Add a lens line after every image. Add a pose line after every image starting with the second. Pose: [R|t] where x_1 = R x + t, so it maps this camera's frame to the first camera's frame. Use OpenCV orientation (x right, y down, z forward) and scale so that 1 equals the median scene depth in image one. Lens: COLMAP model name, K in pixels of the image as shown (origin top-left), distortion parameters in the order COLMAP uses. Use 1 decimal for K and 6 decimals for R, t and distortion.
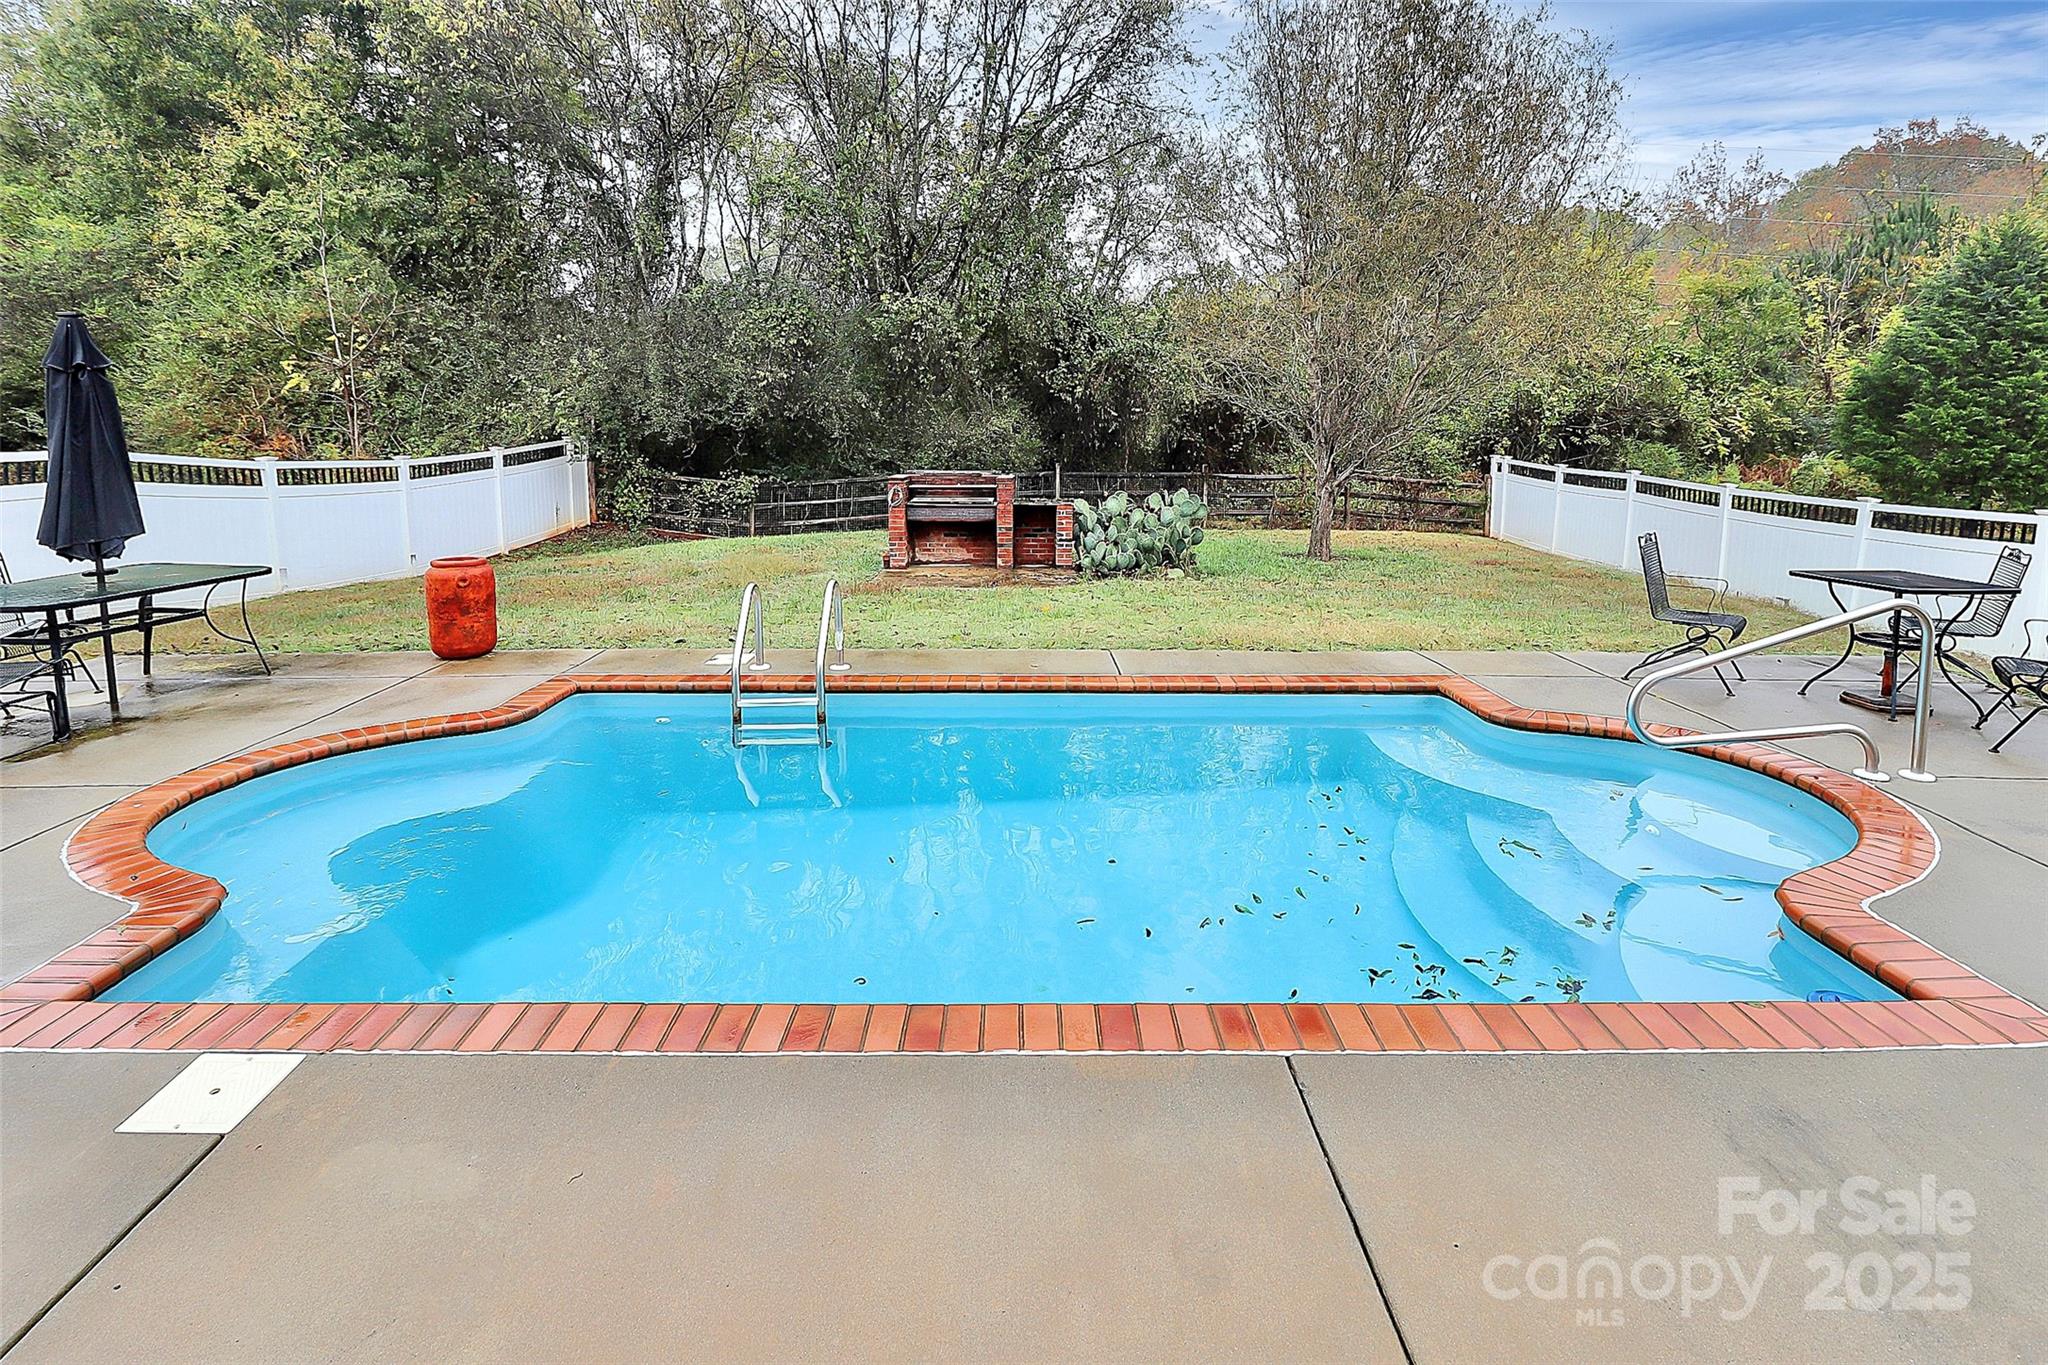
lens RADIAL K [[979.2, 0, 1021.2], [0, 979.2, 587.9], [0, 0, 1]] dist [-0.002819, -0.014022]
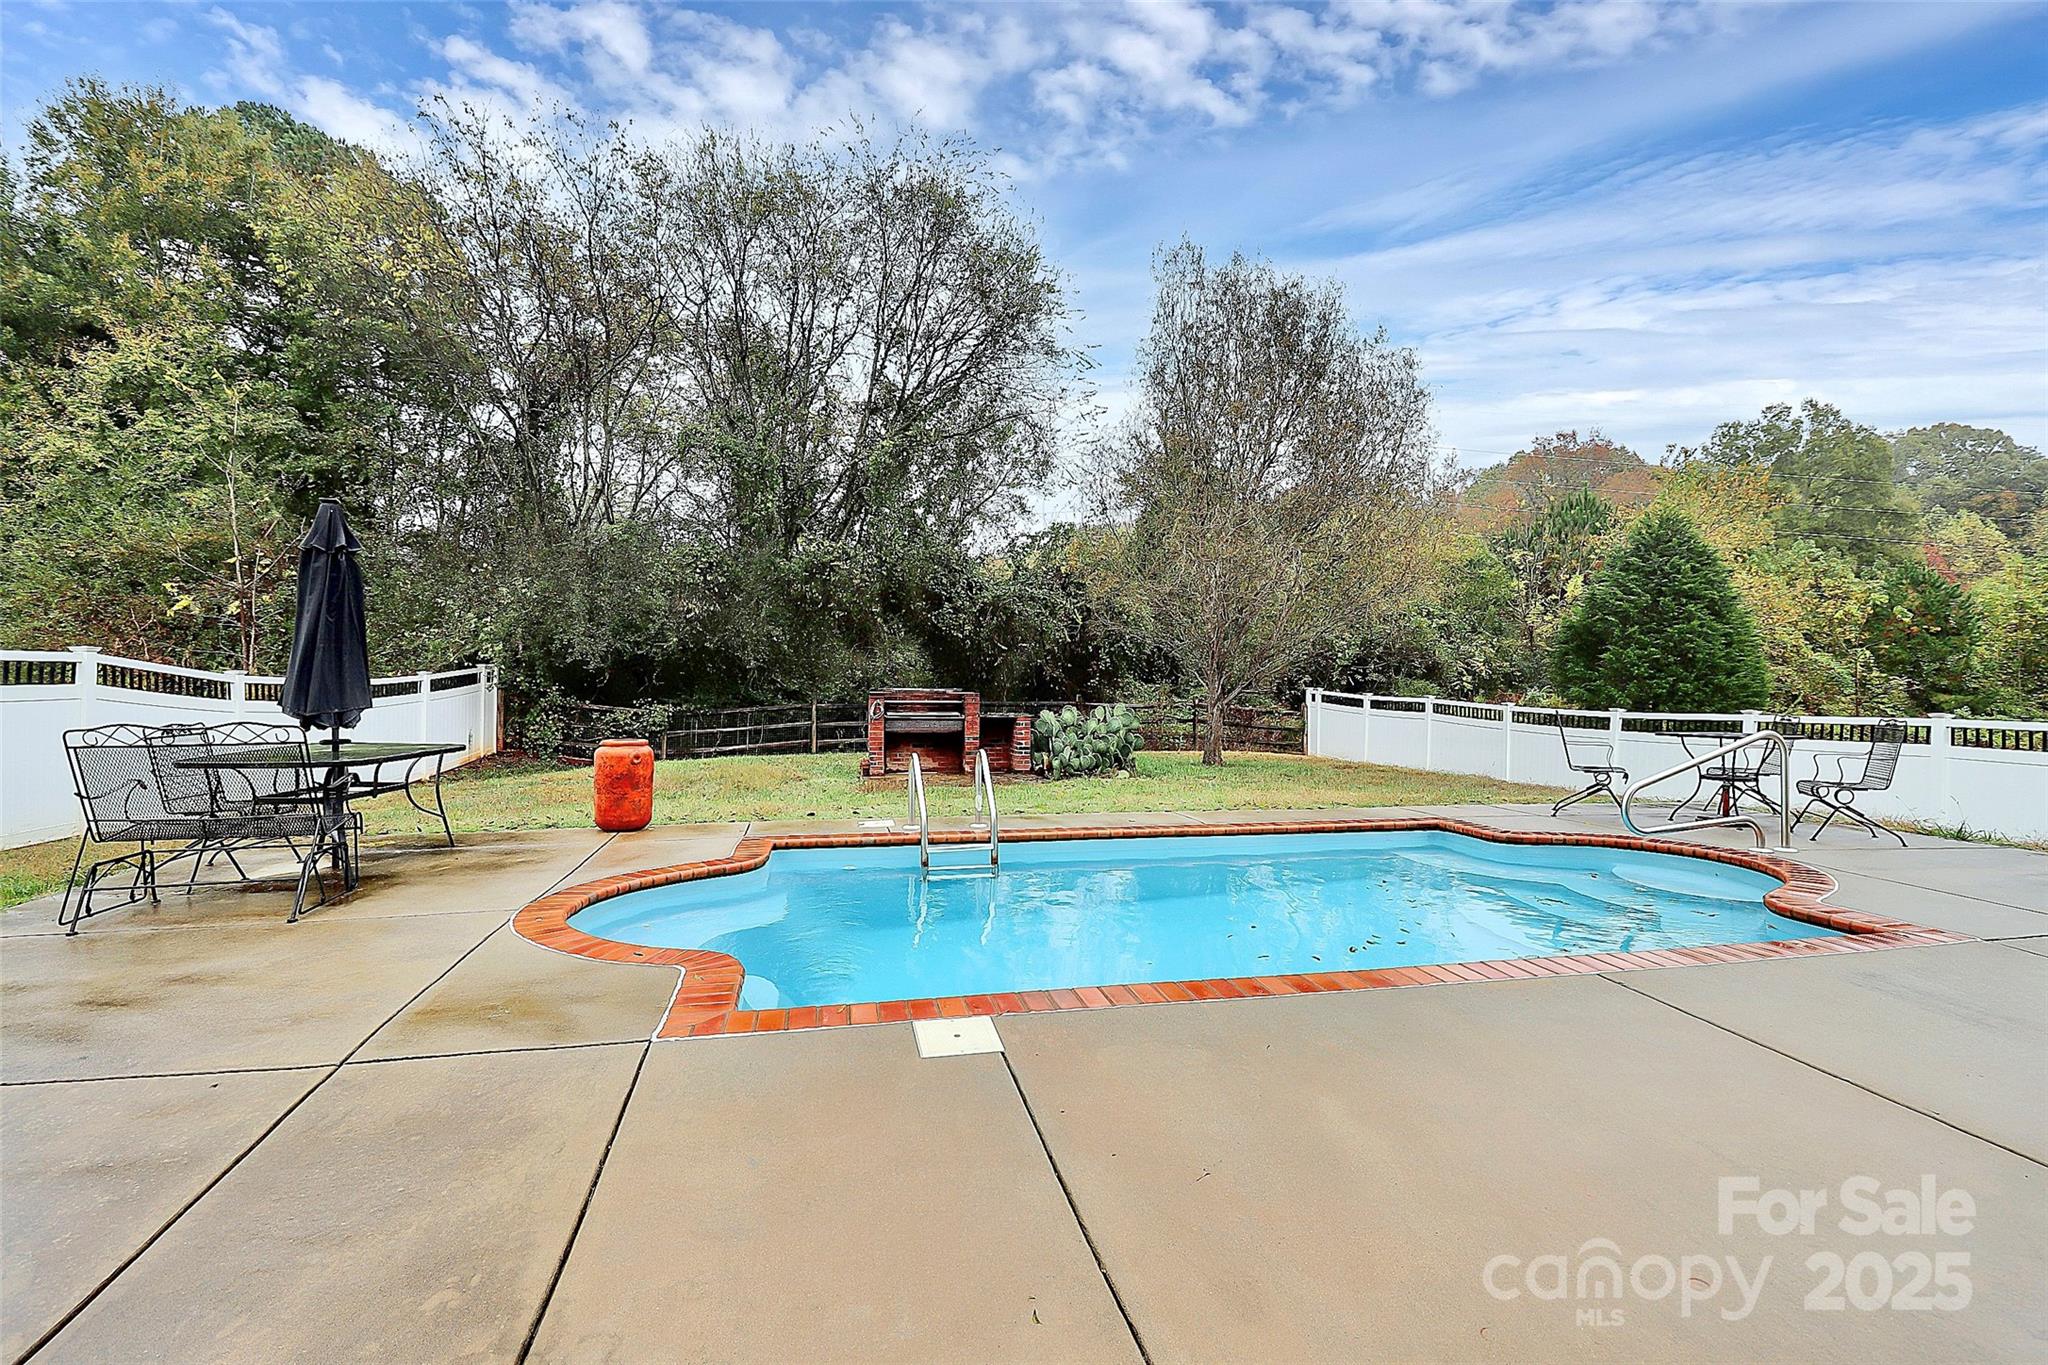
lens RADIAL K [[930.7, 0, 1043.5], [0, 930.7, 712.5], [0, 0, 1]] dist [-0.009718, -0.000988]
pose [[0.977528, -0.007186, 0.210685, -0.100484], [0.032459, 0.992631, -0.116746, 0.023144], [-0.208294, 0.120961, 0.970558, -0.034435]]
